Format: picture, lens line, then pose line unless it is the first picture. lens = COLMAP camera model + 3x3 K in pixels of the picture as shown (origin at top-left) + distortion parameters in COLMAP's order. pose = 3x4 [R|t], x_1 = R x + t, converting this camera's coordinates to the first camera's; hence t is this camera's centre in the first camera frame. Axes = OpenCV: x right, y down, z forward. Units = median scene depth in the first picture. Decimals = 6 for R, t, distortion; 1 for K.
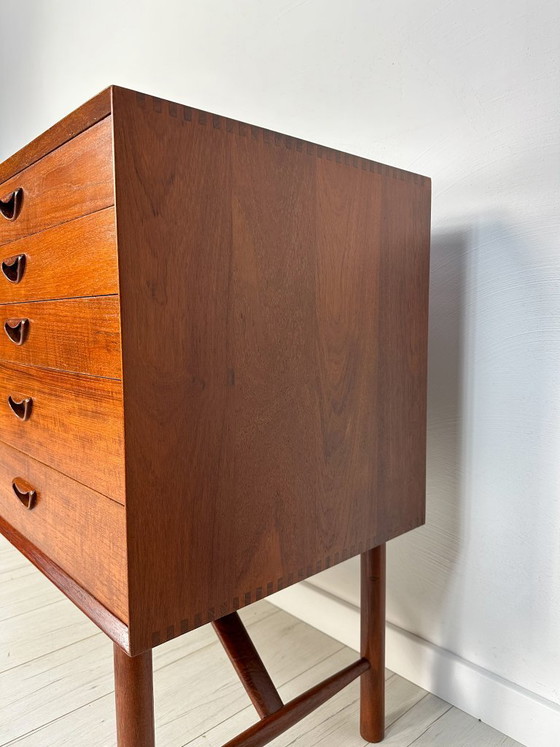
lens RADIAL K [[538.7, 0, 280.0], [0, 538.7, 373.5], [0, 0, 1]] dist [0.007187, -0.002827]
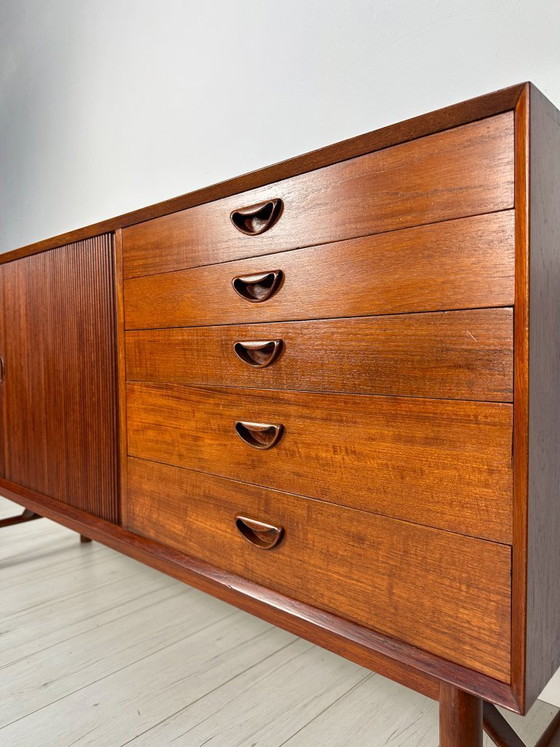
lens RADIAL K [[538.7, 0, 280.0], [0, 538.7, 373.5], [0, 0, 1]] dist [0.007187, -0.002827]
pose [[0.996995, -0.006781, 0.077162, -0.541689], [0.010684, 0.998678, -0.050276, 0.004331], [-0.076719, 0.050950, 0.995750, 0.089508]]
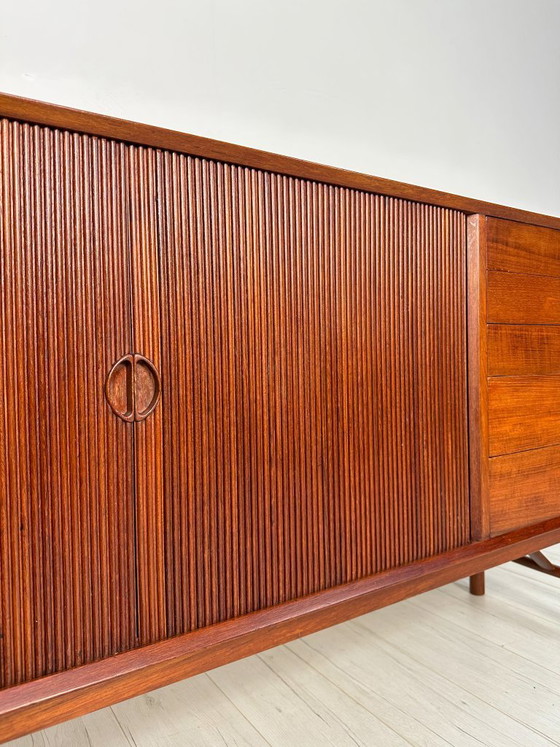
lens RADIAL K [[538.7, 0, 280.0], [0, 538.7, 373.5], [0, 0, 1]] dist [0.007187, -0.002827]
pose [[0.168364, -0.017569, 0.985568, -2.059259], [0.111060, 0.993813, -0.001256, -0.104286], [-0.979448, 0.109669, 0.169274, 1.630409]]
